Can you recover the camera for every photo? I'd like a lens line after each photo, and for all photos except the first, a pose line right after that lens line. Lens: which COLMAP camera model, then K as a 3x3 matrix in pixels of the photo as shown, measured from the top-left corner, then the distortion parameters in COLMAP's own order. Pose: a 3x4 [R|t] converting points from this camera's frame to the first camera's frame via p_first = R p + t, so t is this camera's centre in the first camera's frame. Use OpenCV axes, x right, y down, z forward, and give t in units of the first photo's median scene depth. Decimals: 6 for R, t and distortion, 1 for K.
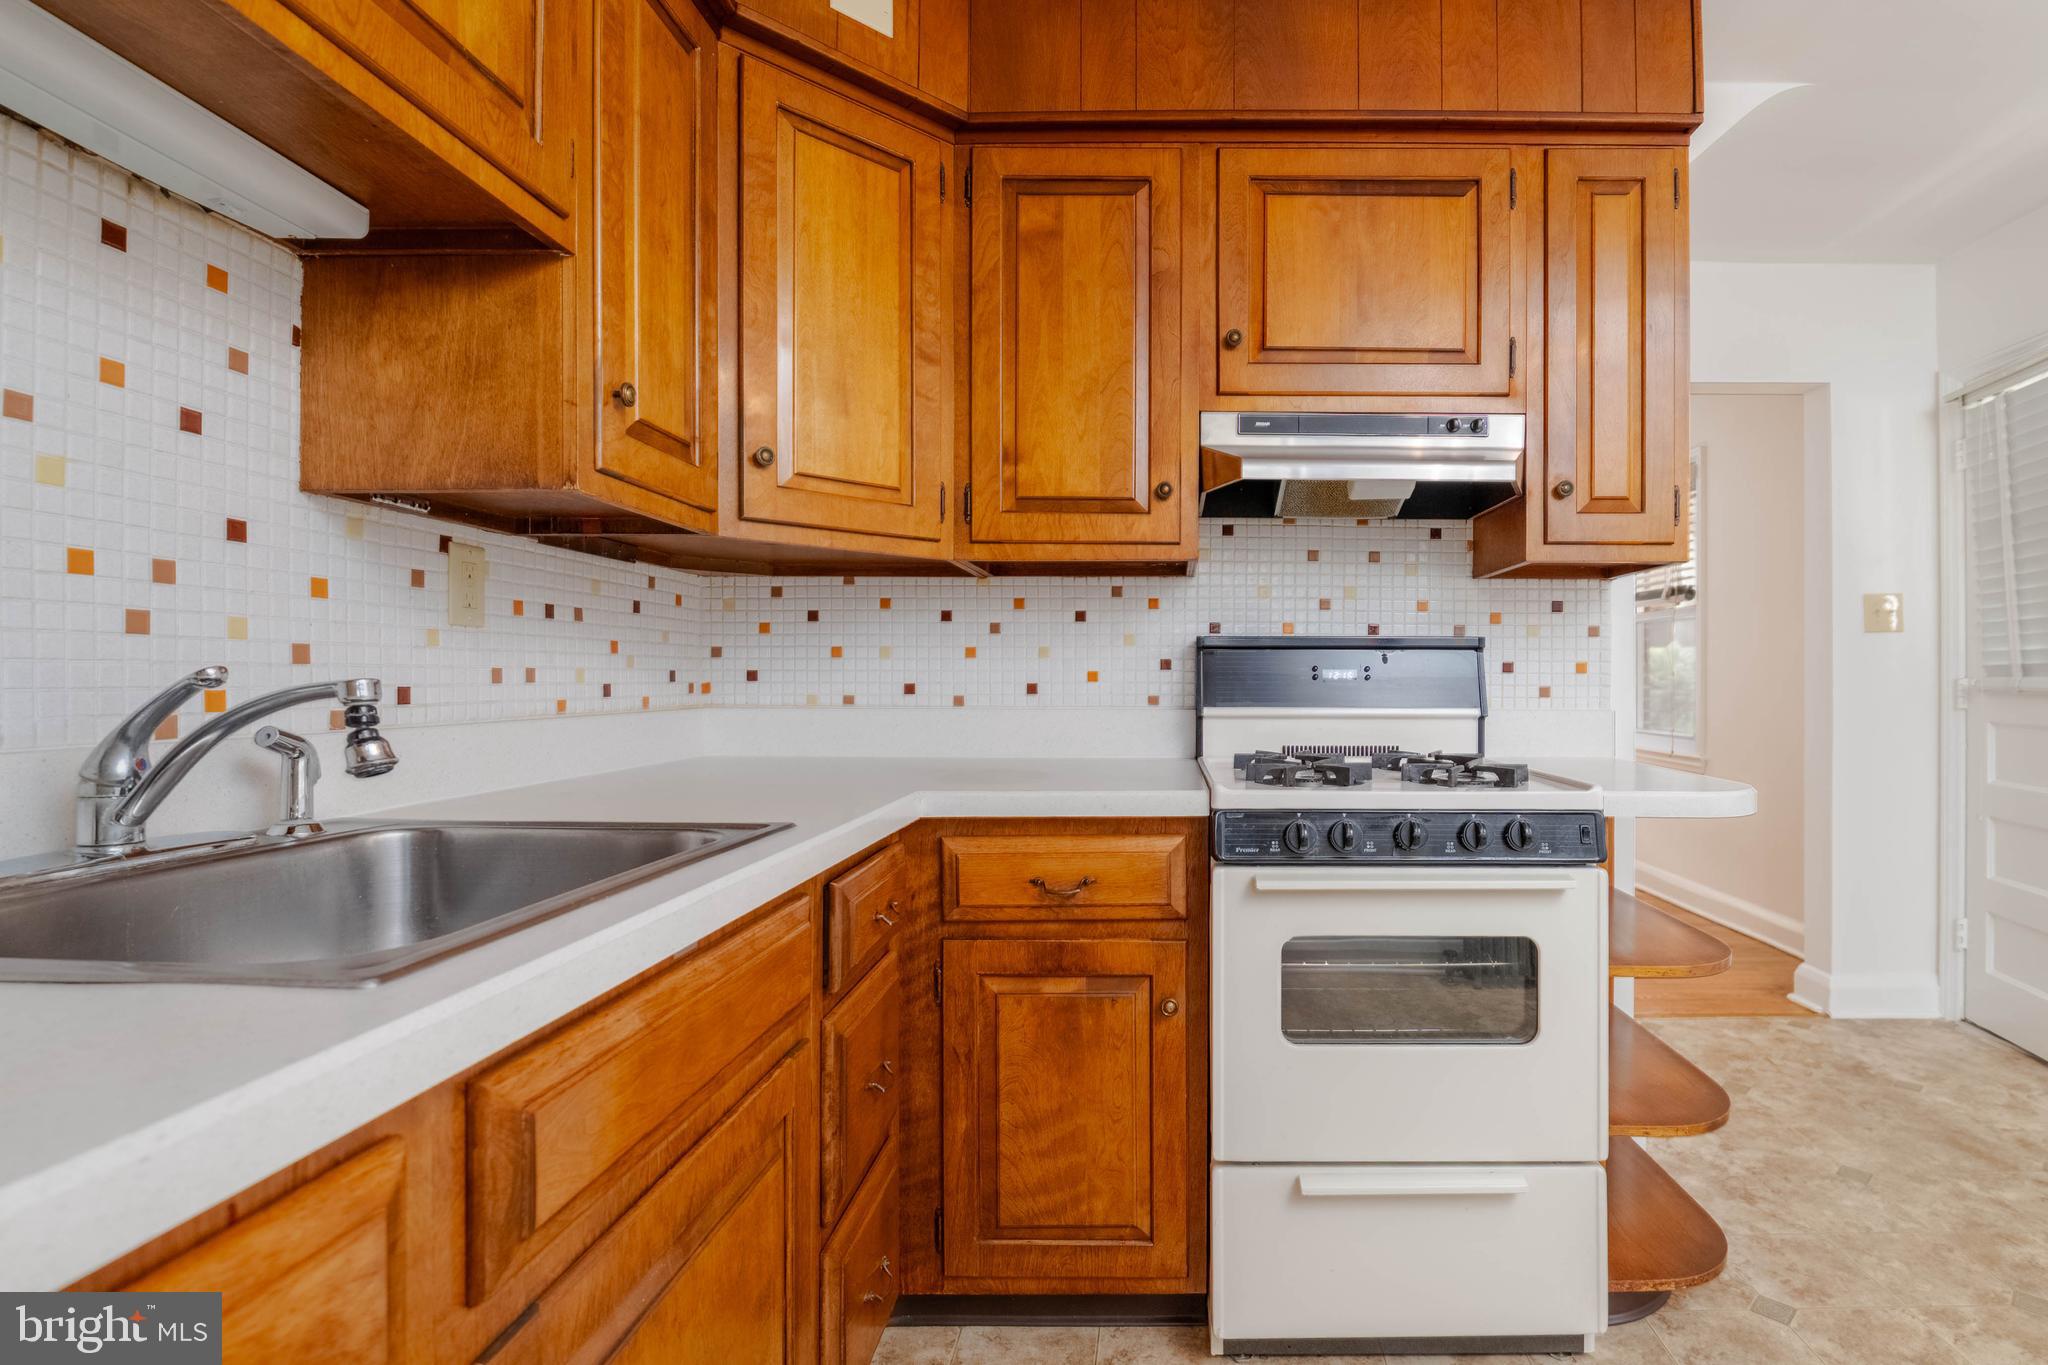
lens RADIAL K [[1031.4, 0, 1025.3], [0, 1031.4, 670.3], [0, 0, 1]] dist [-0.029185, -0.000803]
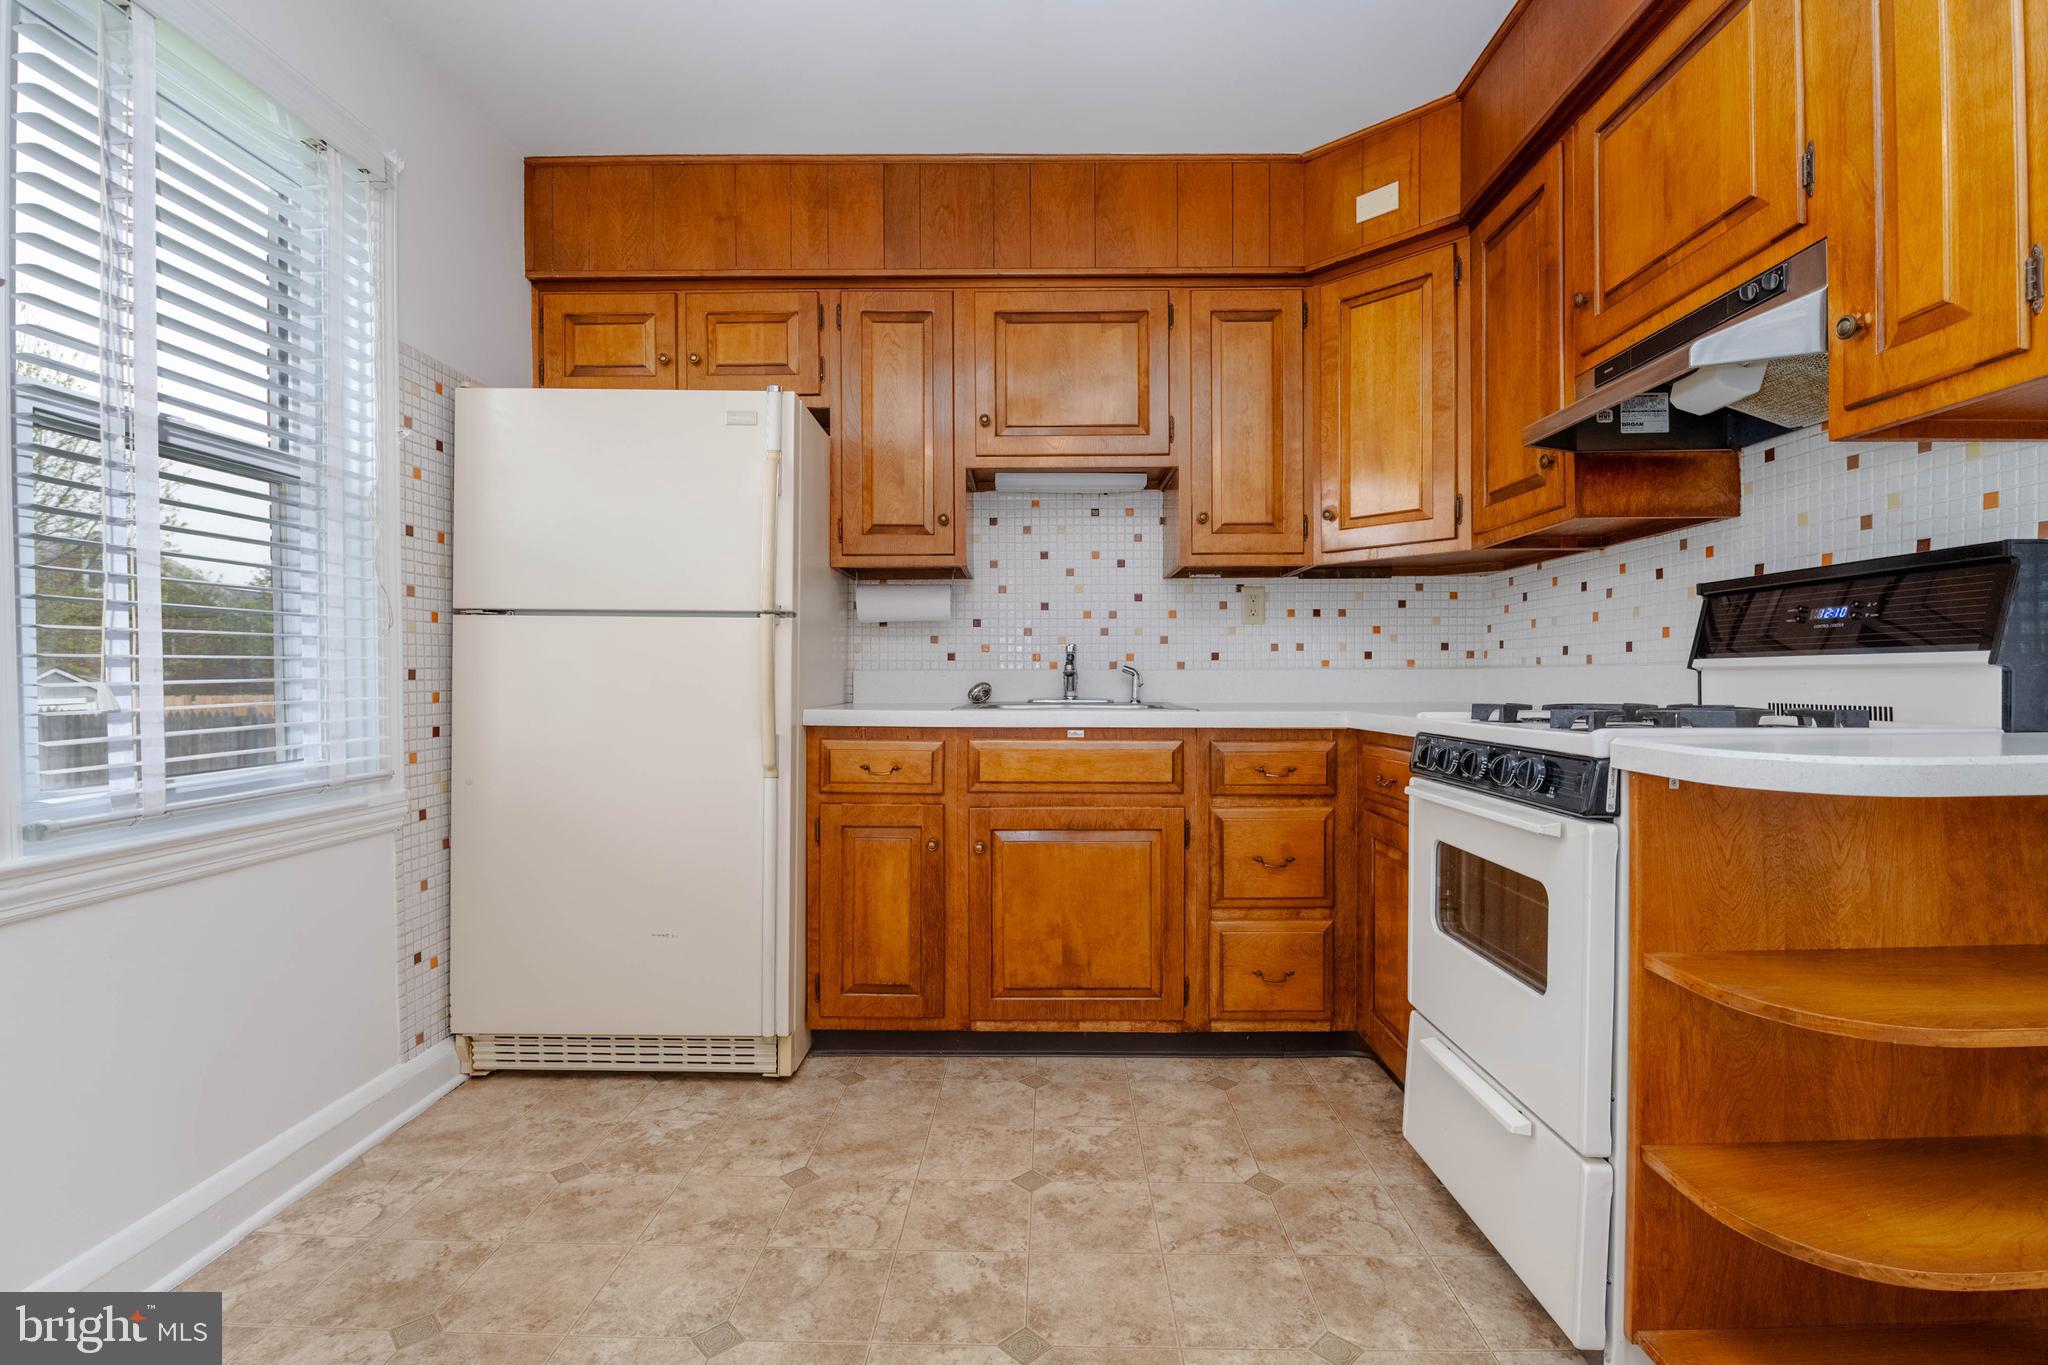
lens RADIAL K [[949.5, 0, 1035.2], [0, 949.5, 683.1], [0, 0, 1]] dist [0.004559, -0.008342]
pose [[-0.010167, 0.001658, -0.999947, 1.322973], [0.005312, 0.999985, 0.001604, 0.067714], [0.999934, -0.005295, -0.010175, 0.511778]]
